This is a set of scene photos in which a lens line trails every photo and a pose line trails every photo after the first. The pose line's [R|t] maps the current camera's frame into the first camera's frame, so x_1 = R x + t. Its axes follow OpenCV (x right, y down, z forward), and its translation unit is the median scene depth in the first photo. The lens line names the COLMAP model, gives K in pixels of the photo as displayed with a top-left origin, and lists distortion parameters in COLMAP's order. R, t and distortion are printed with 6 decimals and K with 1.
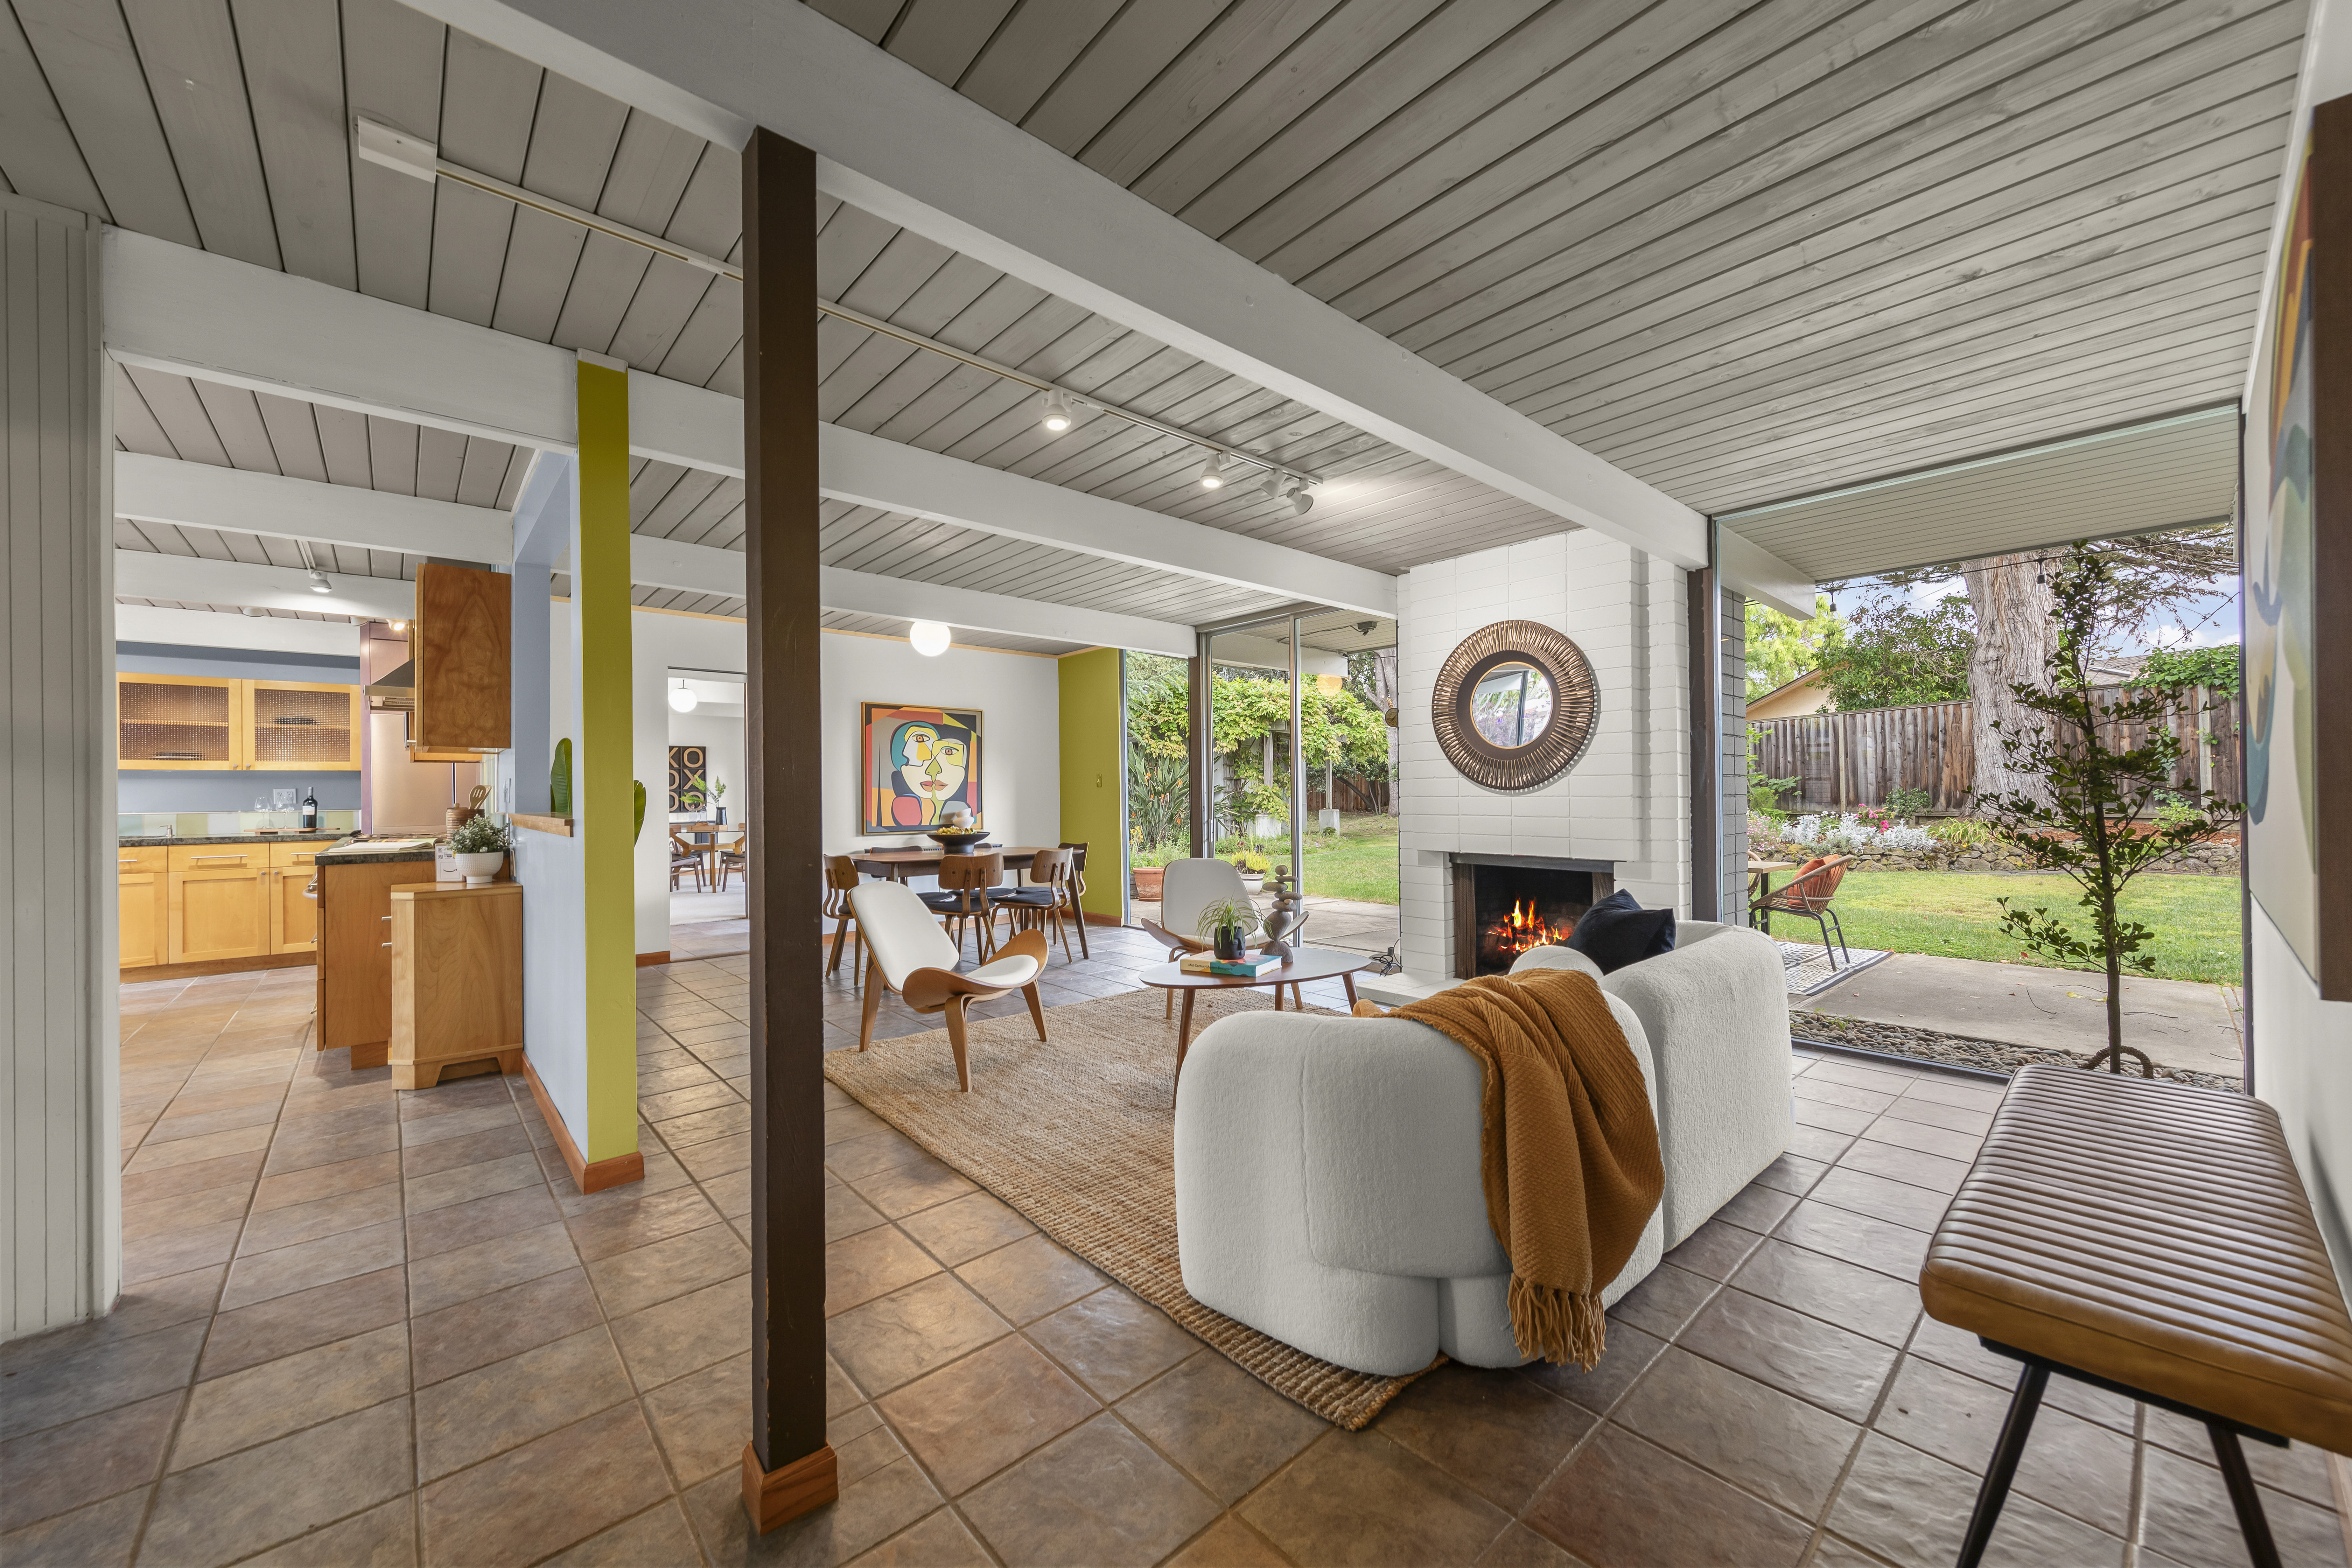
lens RADIAL K [[875.7, 0, 1188.1], [0, 875.7, 794.4], [0, 0, 1]] dist [0.000997, 0.000095]
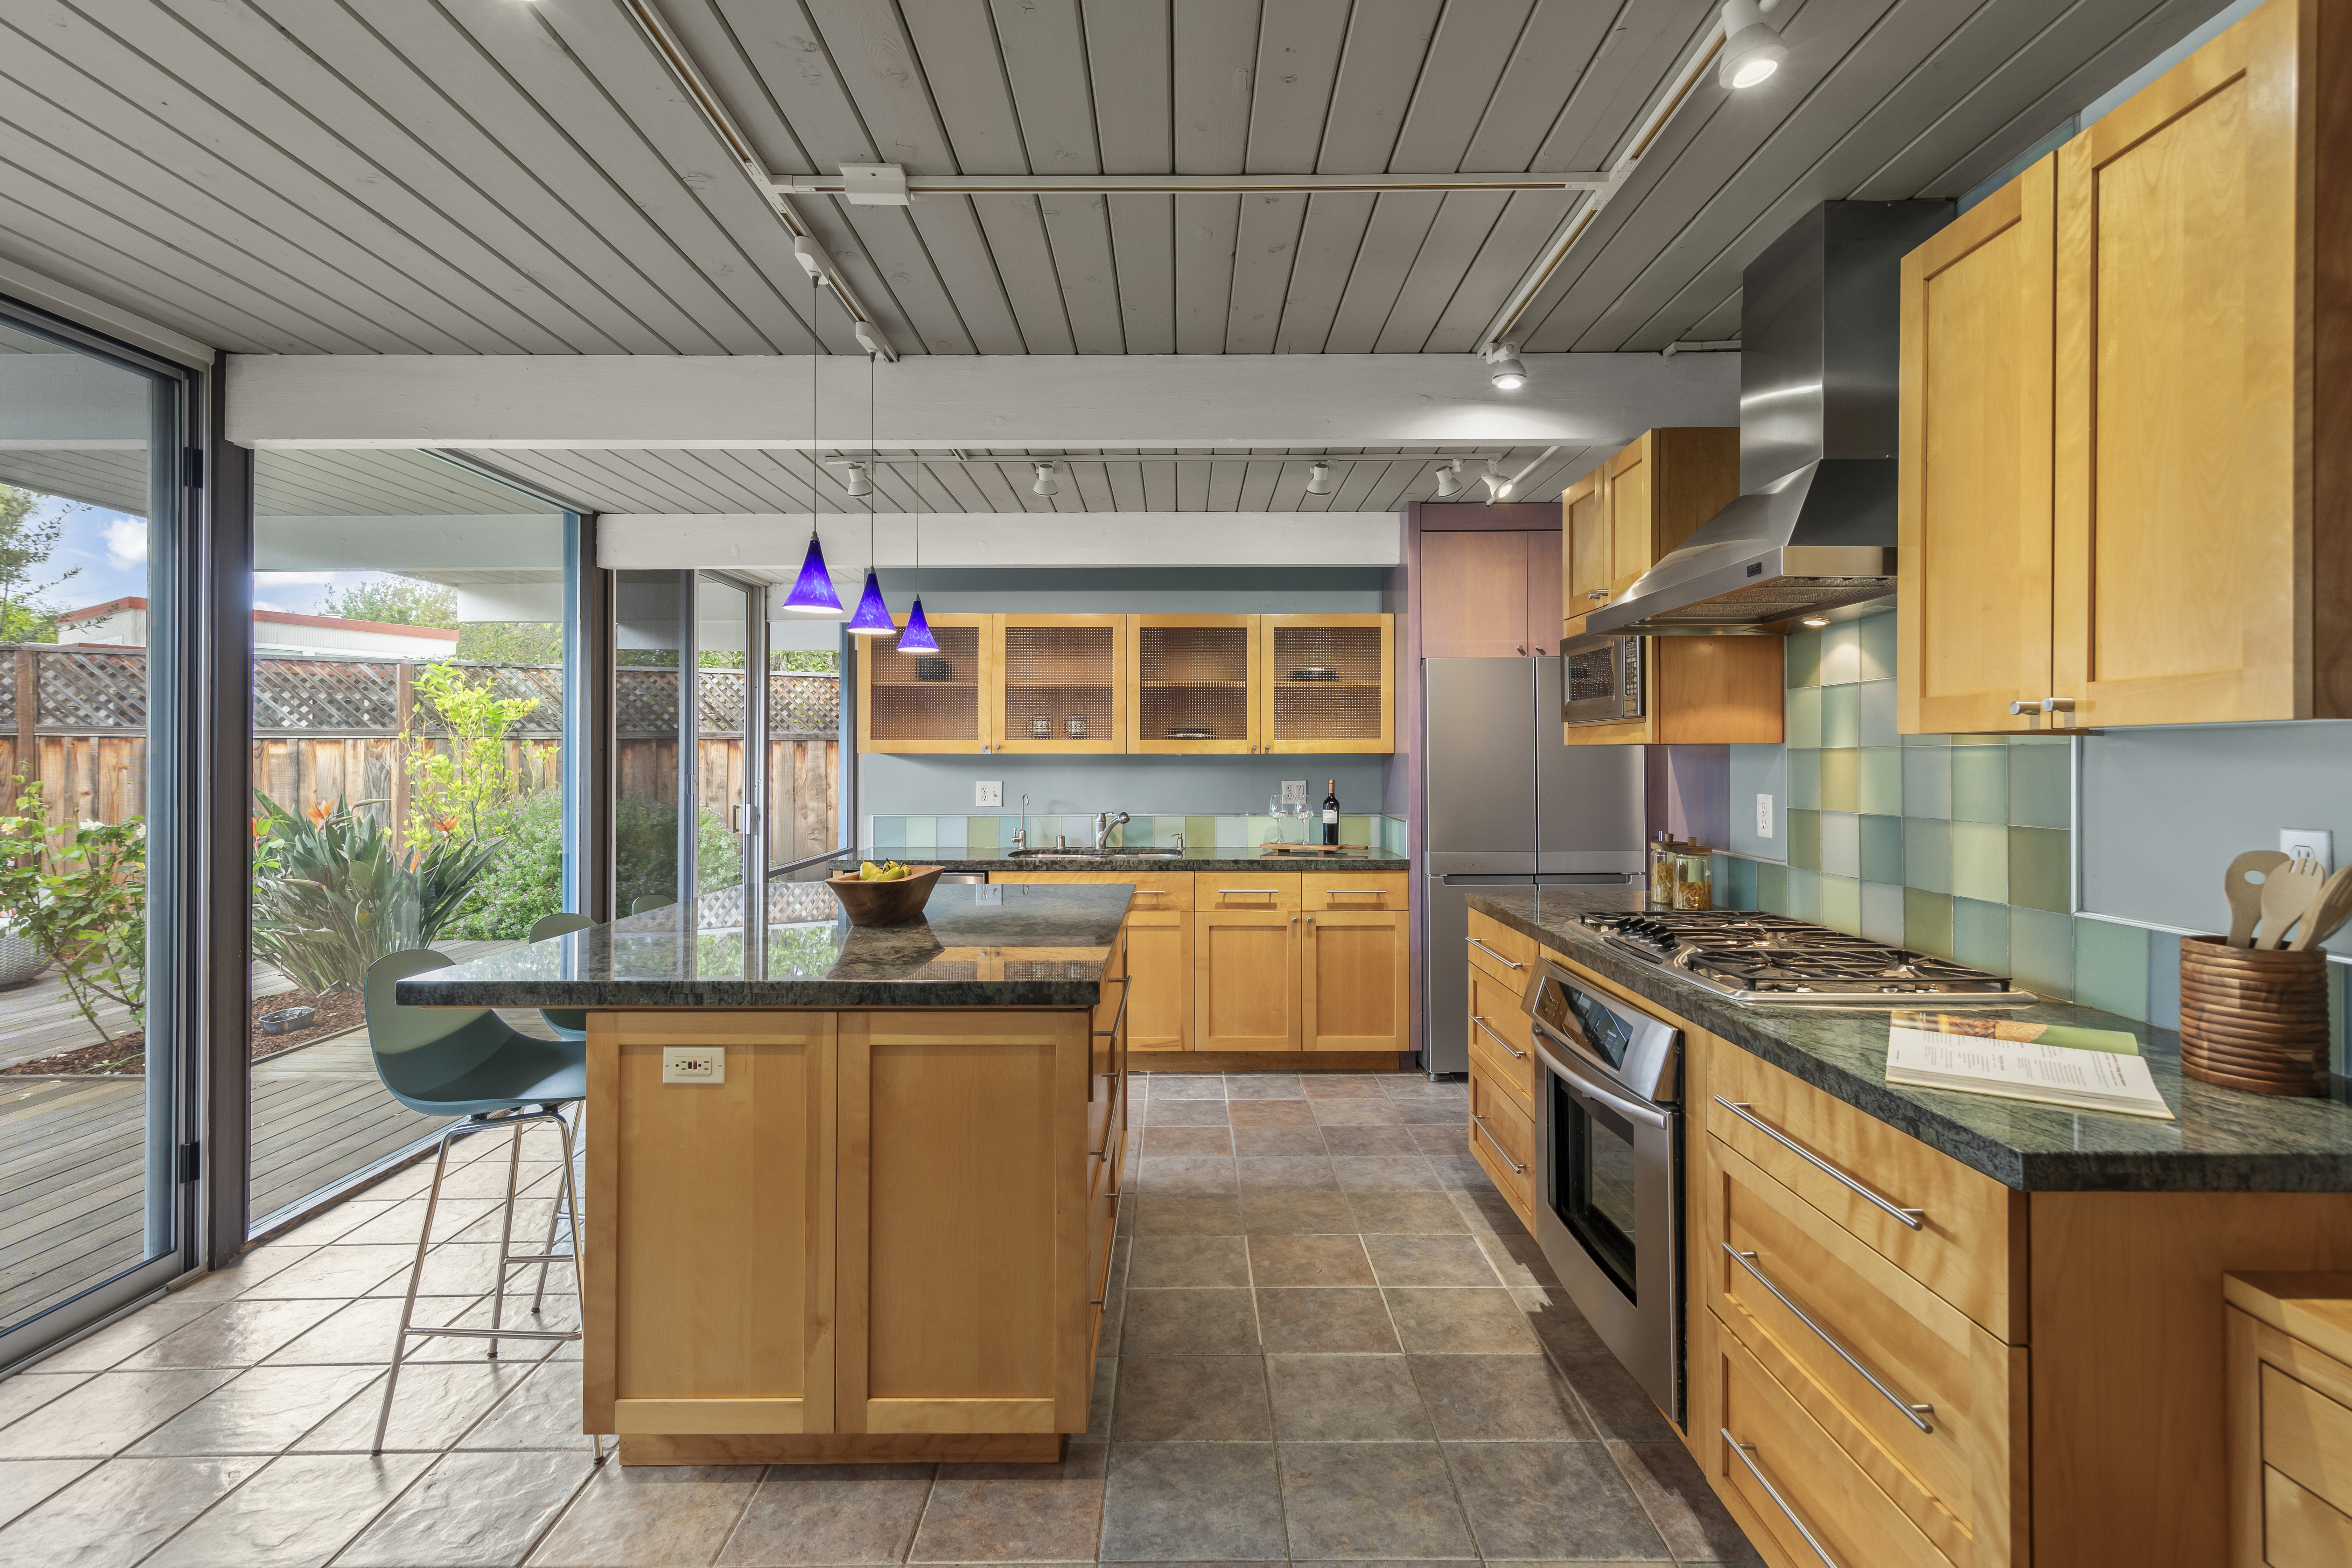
lens RADIAL K [[1128.4, 0, 1180.7], [0, 1128.4, 753.4], [0, 0, 1]] dist [0.005302, 0.000394]
pose [[0.747125, 0.004858, -0.664665, -0.482760], [-0.008168, 0.999965, -0.001873, -0.022037], [0.664633, 0.006828, 0.747139, 0.285392]]
